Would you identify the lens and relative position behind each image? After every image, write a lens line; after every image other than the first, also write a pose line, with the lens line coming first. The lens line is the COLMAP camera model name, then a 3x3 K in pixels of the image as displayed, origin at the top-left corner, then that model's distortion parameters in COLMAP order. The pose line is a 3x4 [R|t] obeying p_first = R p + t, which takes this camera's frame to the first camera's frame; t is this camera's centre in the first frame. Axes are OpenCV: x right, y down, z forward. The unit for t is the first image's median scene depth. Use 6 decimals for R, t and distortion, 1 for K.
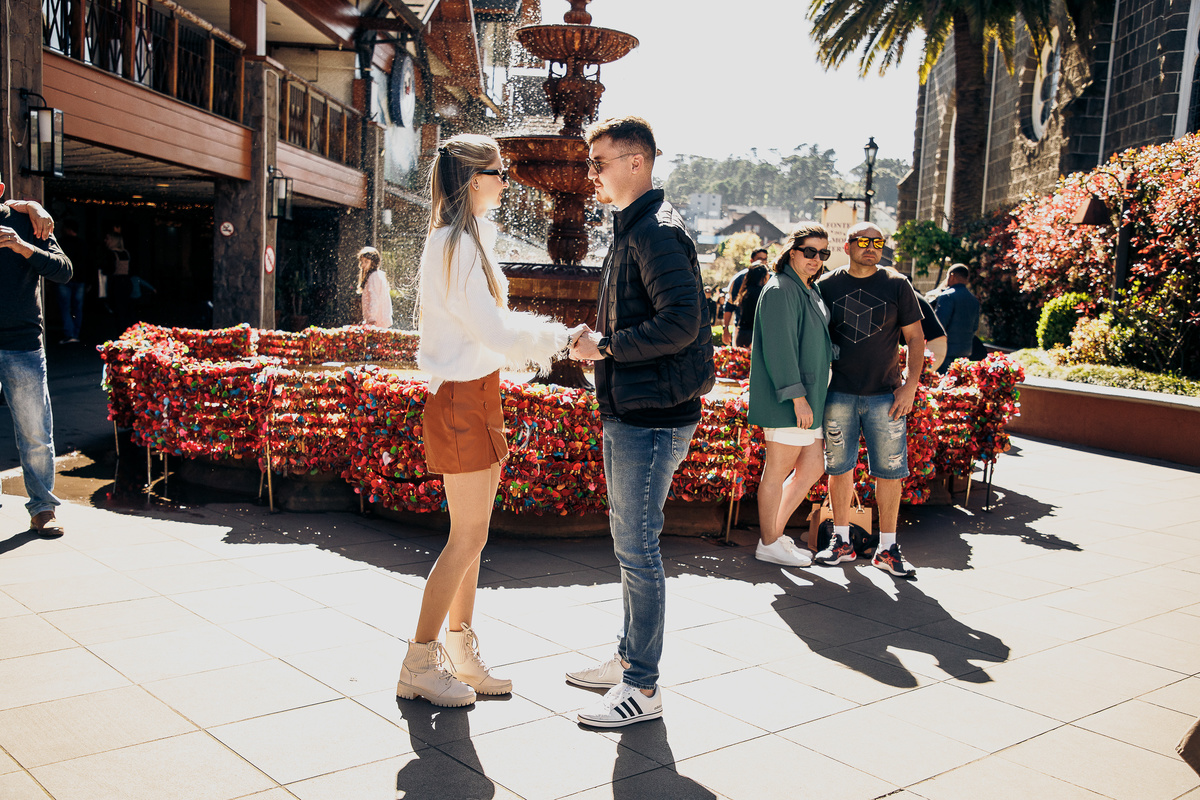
lens RADIAL K [[1210.7, 0, 609.3], [0, 1210.7, 407.8], [0, 0, 1]] dist [0.056746, 0.000000]
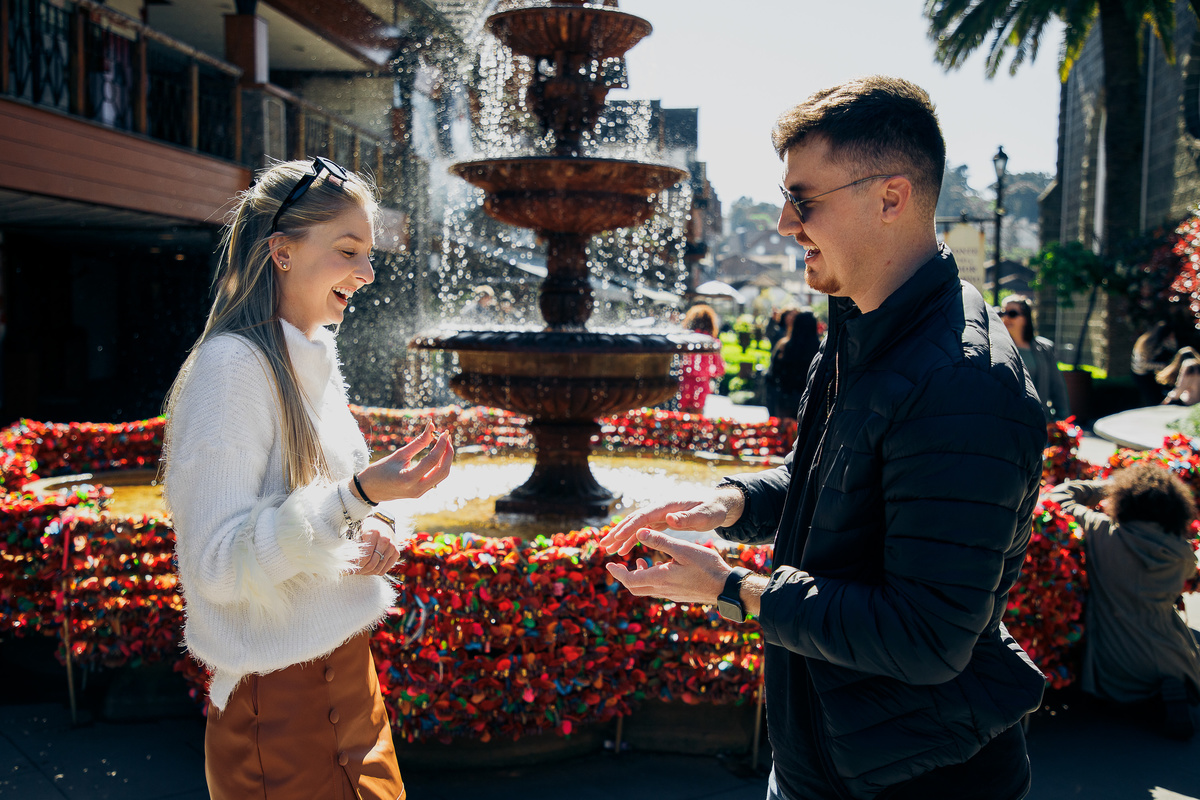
lens RADIAL K [[1326.5, 0, 592.7], [0, 1326.5, 414.0], [0, 0, 1]] dist [0.093102, 0.000000]
pose [[0.995324, -0.026056, -0.093011, 0.059461], [0.022837, 0.999109, -0.035500, -0.038459], [0.093853, 0.033210, 0.995032, 0.203250]]
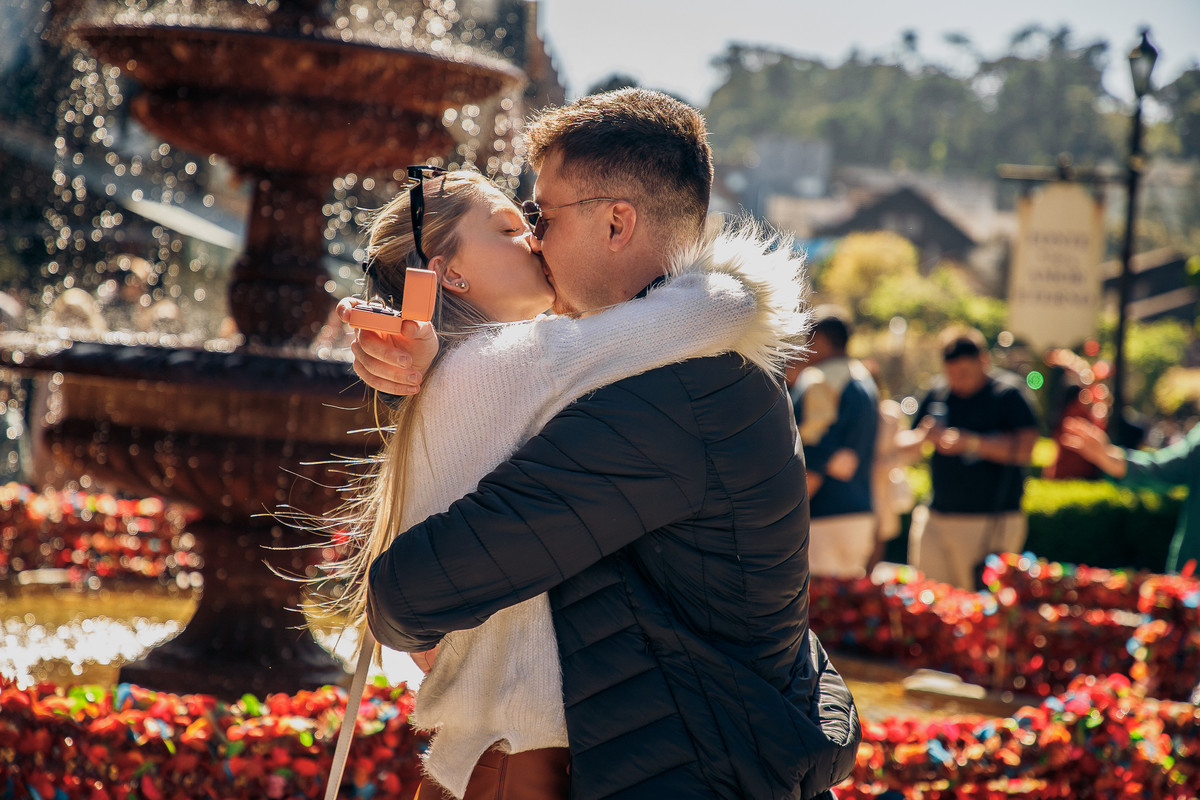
lens RADIAL K [[2921.3, 0, 591.5], [0, 2921.3, 411.2], [0, 0, 1]] dist [0.499219, 0.000000]
pose [[0.999346, 0.031210, 0.018270, 0.054576], [-0.029616, 0.996204, -0.081862, -0.022851], [-0.020755, 0.081267, 0.996476, 0.039784]]
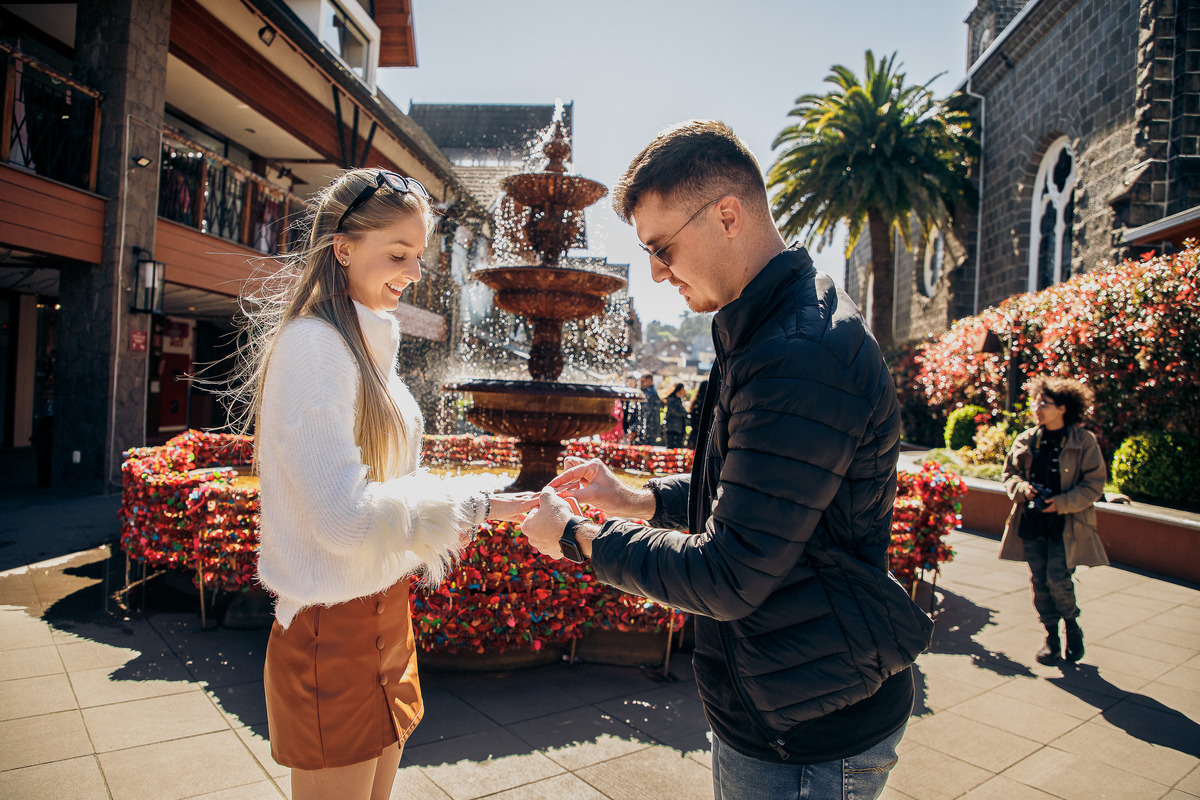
lens RADIAL K [[833.7, 0, 588.3], [0, 833.7, 400.3], [0, 0, 1]] dist [-0.084851, 0.024889]
pose [[0.998405, 0.003016, -0.056374, 0.052439], [-0.008450, 0.995308, -0.096390, -0.027827], [0.055818, 0.096713, 0.993746, 0.248685]]
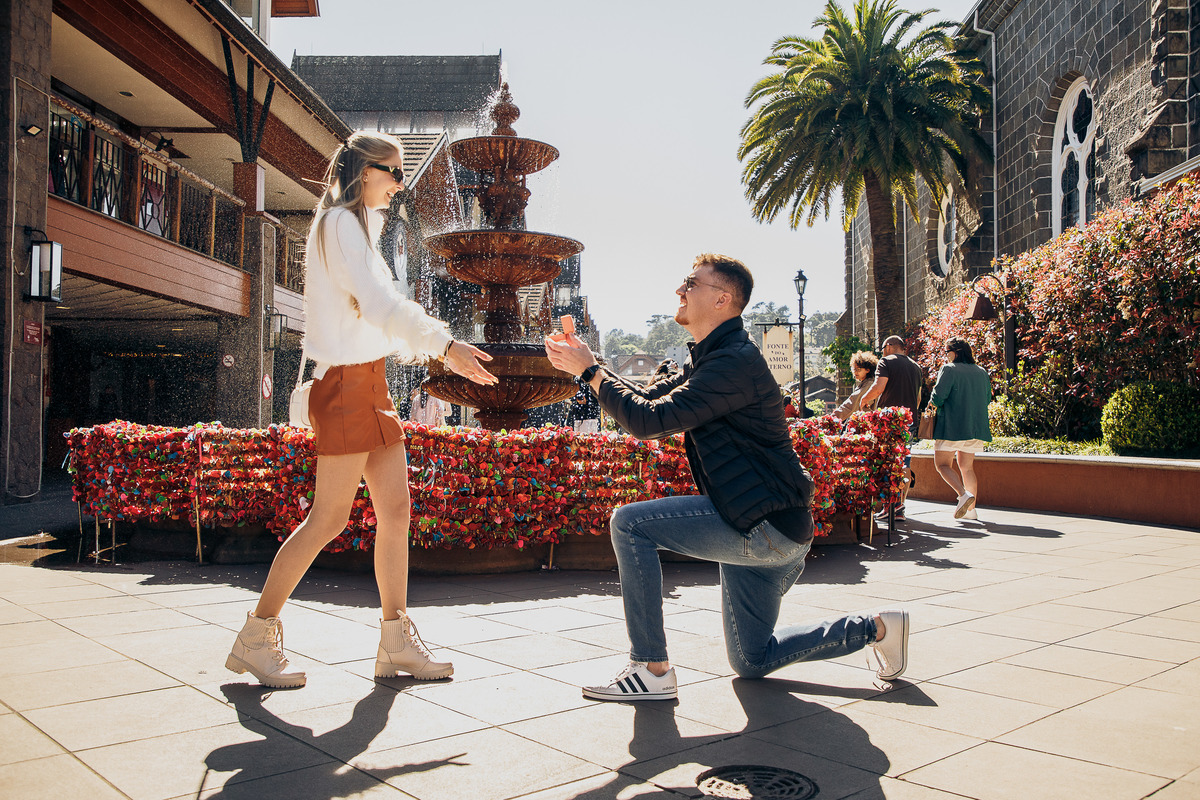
lens RADIAL K [[1064.3, 0, 621.9], [0, 1064.3, 381.9], [0, 0, 1]] dist [-0.023839, 0.032098]
pose [[0.998731, -0.042566, 0.026910, 0.049095], [0.045879, 0.989414, -0.137680, 0.053019], [-0.020765, 0.138740, 0.990111, 0.047768]]
